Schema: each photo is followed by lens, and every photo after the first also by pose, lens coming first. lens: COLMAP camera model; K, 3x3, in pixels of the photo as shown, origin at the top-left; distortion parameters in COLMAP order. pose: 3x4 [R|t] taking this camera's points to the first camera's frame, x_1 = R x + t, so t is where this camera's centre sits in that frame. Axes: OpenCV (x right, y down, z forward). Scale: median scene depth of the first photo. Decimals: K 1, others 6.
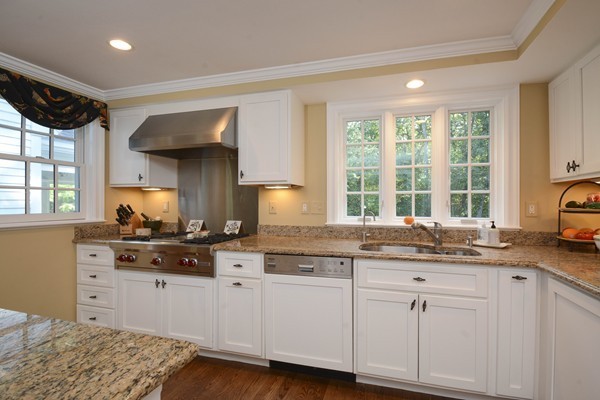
lens RADIAL K [[261.3, 0, 295.0], [0, 261.3, 201.4], [0, 0, 1]] dist [-0.000275, -0.000253]
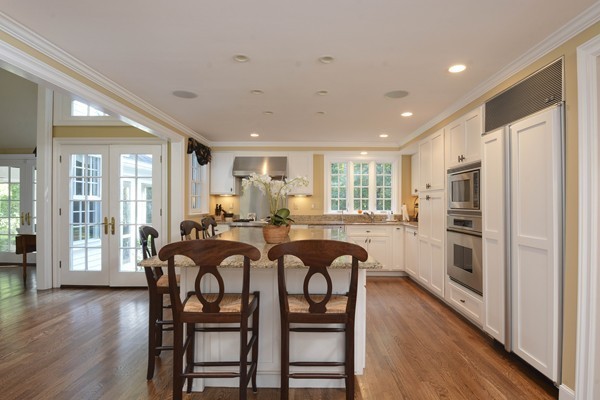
lens RADIAL K [[272.9, 0, 301.7], [0, 272.9, 198.9], [0, 0, 1]] dist [-0.001040, 0.000037]
pose [[0.953100, 0.004992, 0.302614, -0.719777], [-0.005261, 0.999986, 0.000075, -0.031248], [-0.302609, -0.001663, 0.953113, -1.032669]]
